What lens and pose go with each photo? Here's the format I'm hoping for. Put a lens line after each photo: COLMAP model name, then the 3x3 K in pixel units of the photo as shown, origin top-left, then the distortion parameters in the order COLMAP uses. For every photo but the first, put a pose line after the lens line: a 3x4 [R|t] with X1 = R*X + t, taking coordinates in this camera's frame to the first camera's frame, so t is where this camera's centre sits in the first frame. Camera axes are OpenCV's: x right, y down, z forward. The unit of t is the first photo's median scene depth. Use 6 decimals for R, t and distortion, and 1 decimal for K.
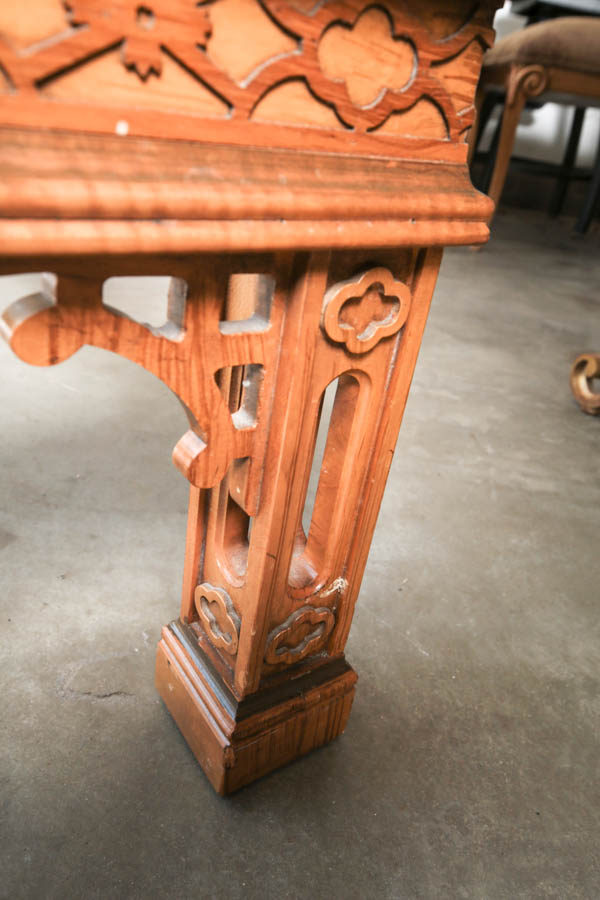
lens RADIAL K [[657.7, 0, 300.0], [0, 657.7, 450.0], [0, 0, 1]] dist [0.008204, 0.001700]
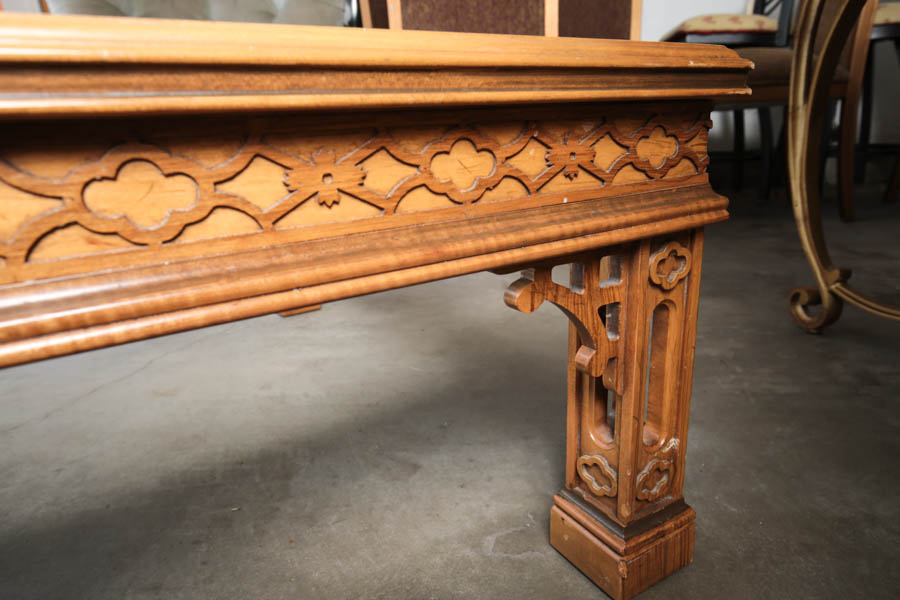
lens RADIAL K [[592.2, 0, 450.0], [0, 592.2, 300.0], [0, 0, 1]] dist [-0.000720, 0.002932]
pose [[0.980988, -0.158802, -0.111555, -0.320067], [0.129553, 0.963853, -0.232815, 0.178975], [0.144494, 0.213936, 0.966102, -0.636994]]
